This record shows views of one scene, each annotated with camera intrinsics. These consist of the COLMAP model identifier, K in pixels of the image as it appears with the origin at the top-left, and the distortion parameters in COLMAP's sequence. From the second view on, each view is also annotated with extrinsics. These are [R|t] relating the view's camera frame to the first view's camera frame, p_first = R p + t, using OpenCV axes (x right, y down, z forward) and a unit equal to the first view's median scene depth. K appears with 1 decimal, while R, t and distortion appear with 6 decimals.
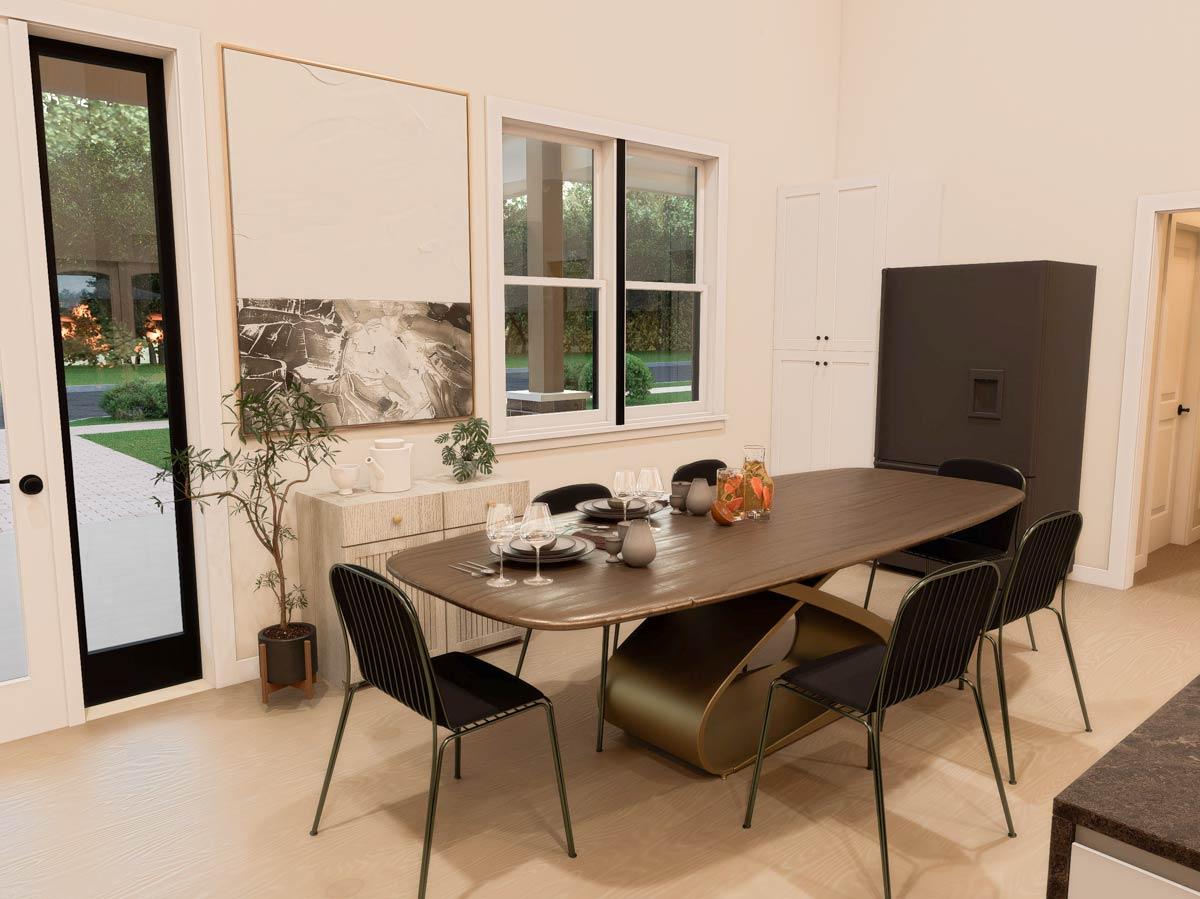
lens RADIAL K [[886.5, 0, 600.2], [0, 886.5, 451.5], [0, 0, 1]] dist [-0.003564, -0.000057]
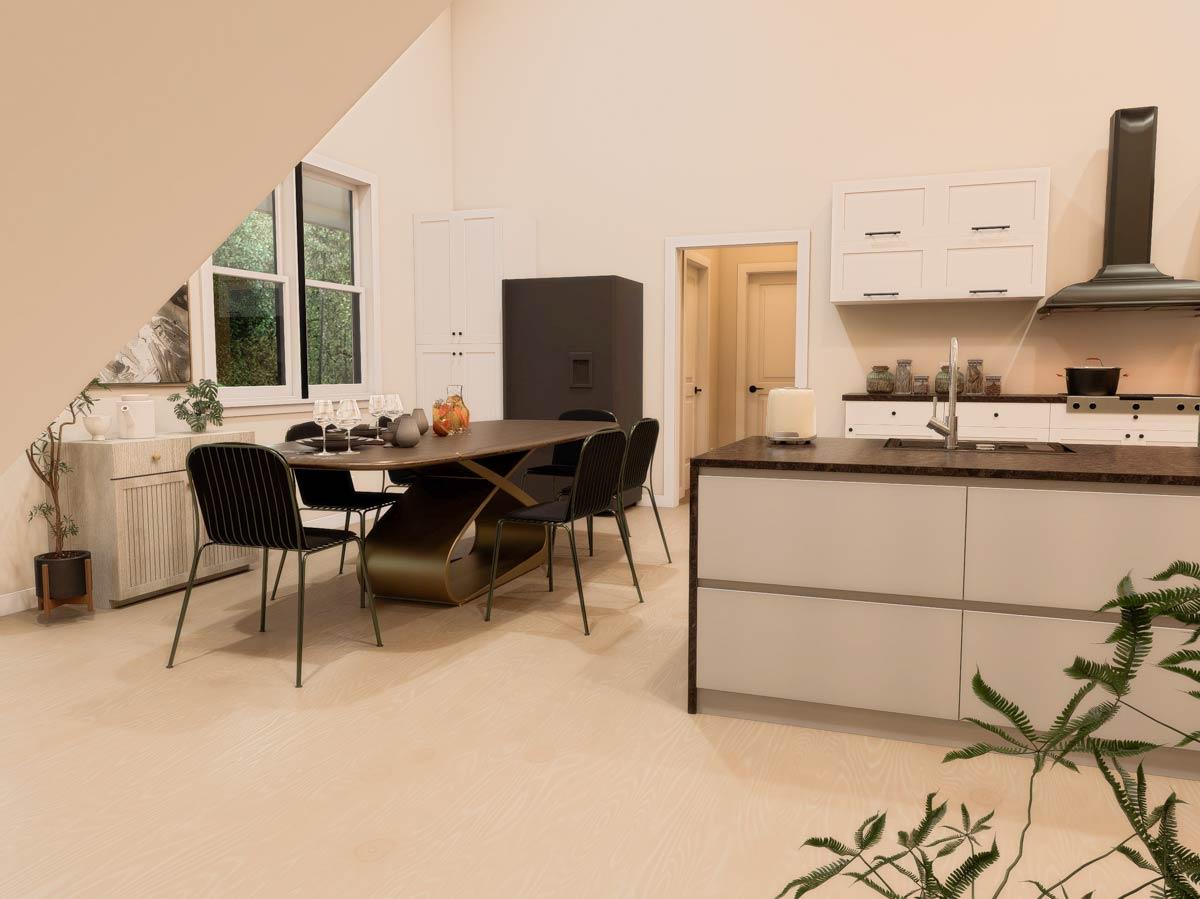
lens RADIAL K [[886.5, 0, 592.5], [0, 886.5, 453.5], [0, 0, 1]] dist [-0.003564, -0.000057]
pose [[0.887137, -0.043256, 0.459475, -0.227181], [0.065317, 0.997344, -0.032219, 0.130950], [-0.456861, 0.058595, 0.887606, -0.273358]]
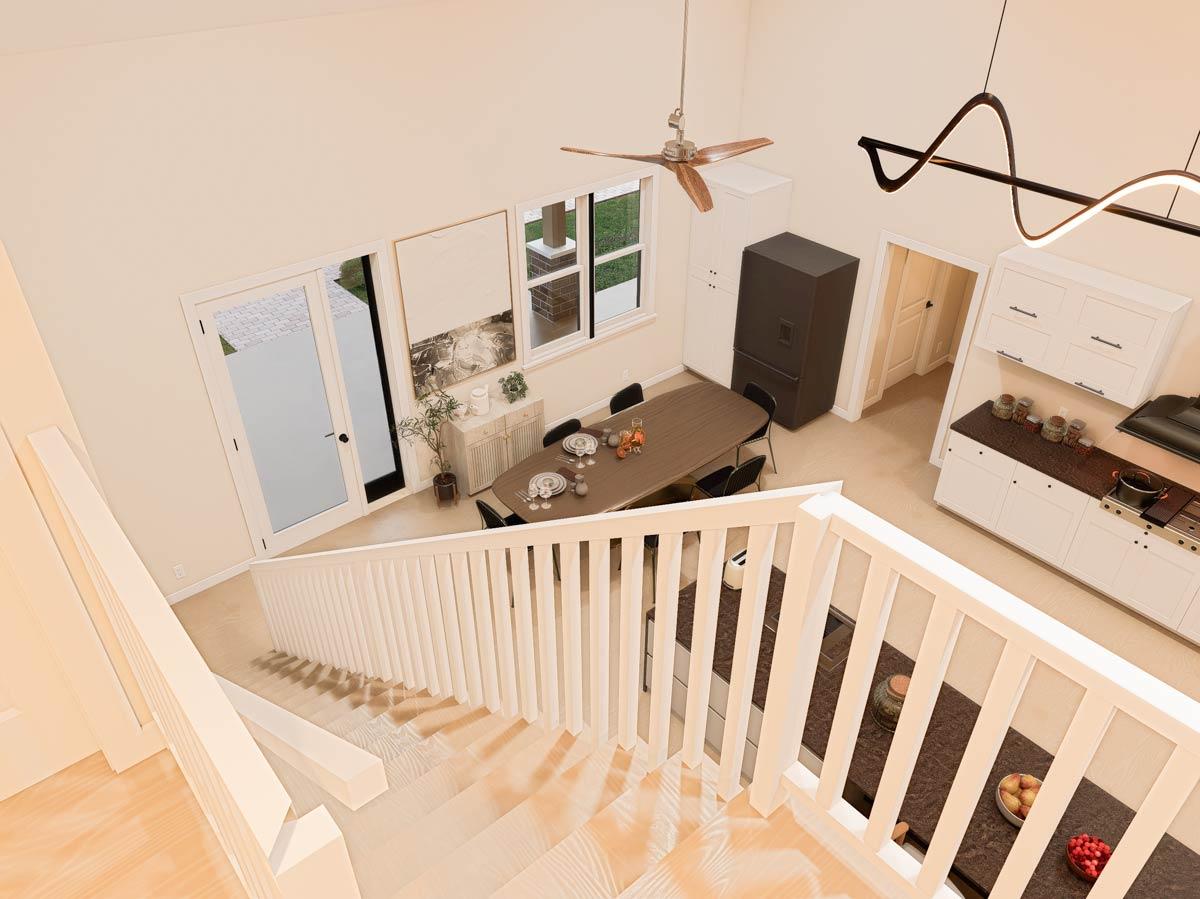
lens RADIAL K [[886.5, 0, 601.9], [0, 886.5, 450.9], [0, 0, 1]] dist [-0.003564, -0.000057]
pose [[0.999659, 0.018502, -0.018432, 0.101241], [-0.007748, 0.884101, 0.467232, -0.849188], [0.024940, -0.466930, 0.883942, -0.928216]]
